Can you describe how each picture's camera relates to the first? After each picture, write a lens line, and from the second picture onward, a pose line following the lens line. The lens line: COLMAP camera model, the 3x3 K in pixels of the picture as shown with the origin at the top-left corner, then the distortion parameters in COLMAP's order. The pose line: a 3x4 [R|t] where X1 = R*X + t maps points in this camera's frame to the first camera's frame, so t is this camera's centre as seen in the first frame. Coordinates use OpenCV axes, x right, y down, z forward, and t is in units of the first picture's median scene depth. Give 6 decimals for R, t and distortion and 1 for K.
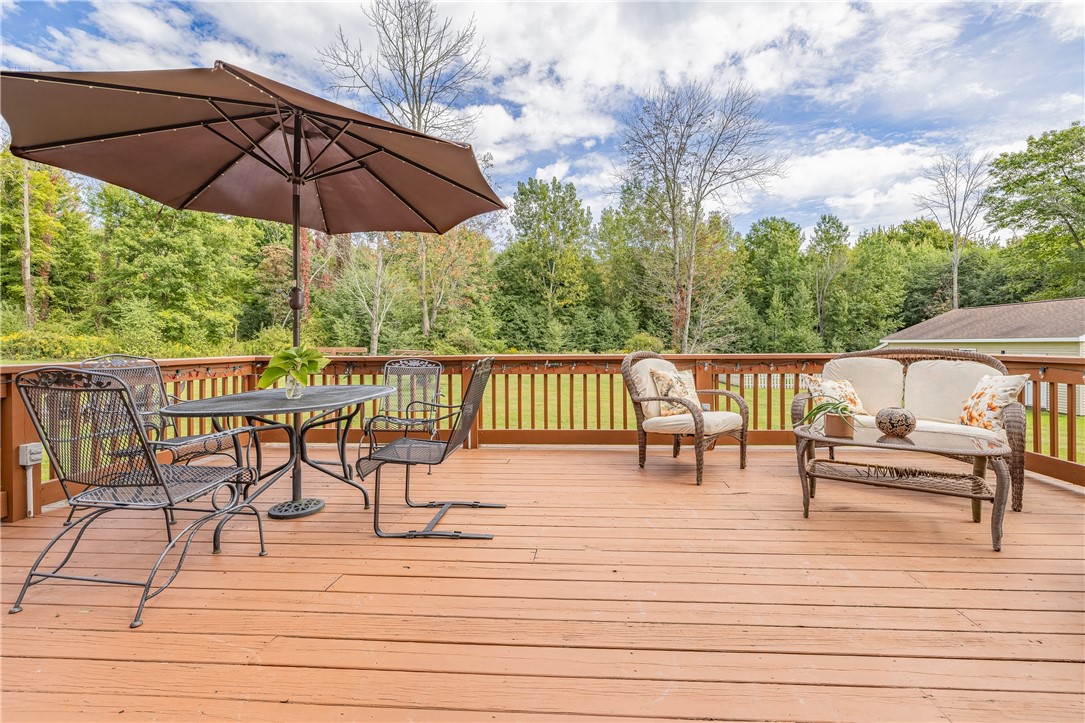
lens RADIAL K [[455.5, 0, 571.9], [0, 455.5, 341.8], [0, 0, 1]] dist [0.000173, -0.000063]
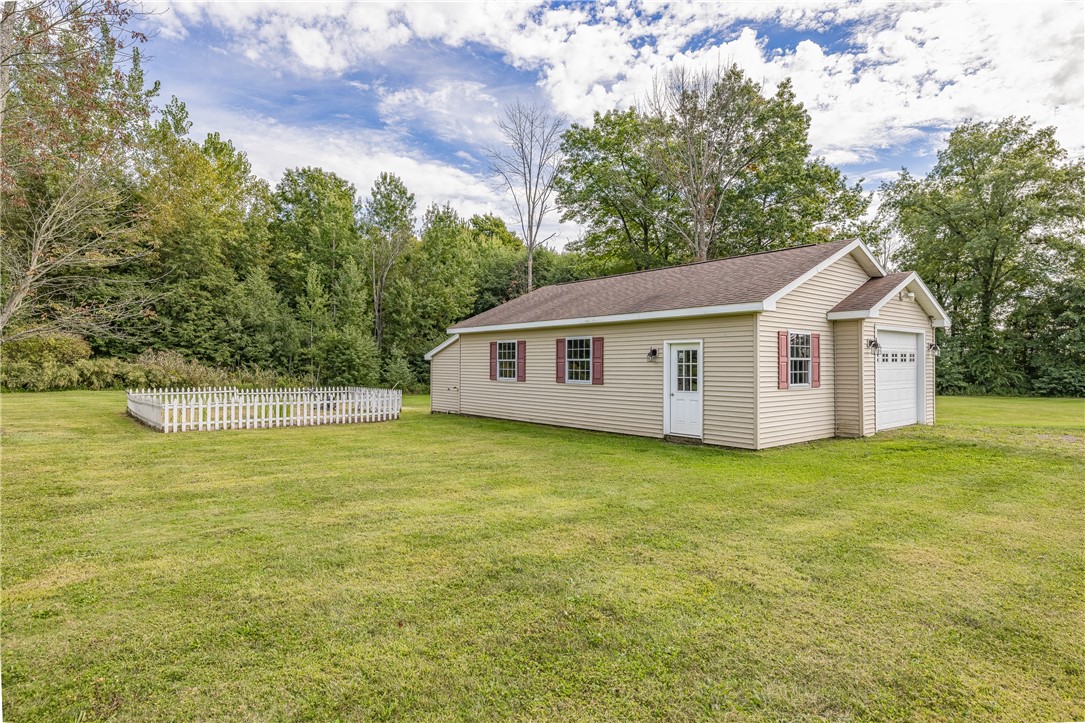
lens RADIAL K [[586.7, 0, 542.7], [0, 586.7, 361.0], [0, 0, 1]] dist [0.002180, 0.000049]
pose [[0.730710, 0.005788, 0.682663, 0.122206], [-0.006926, 0.999975, -0.001065, 0.016056], [-0.682653, -0.003950, 0.730732, 0.177888]]
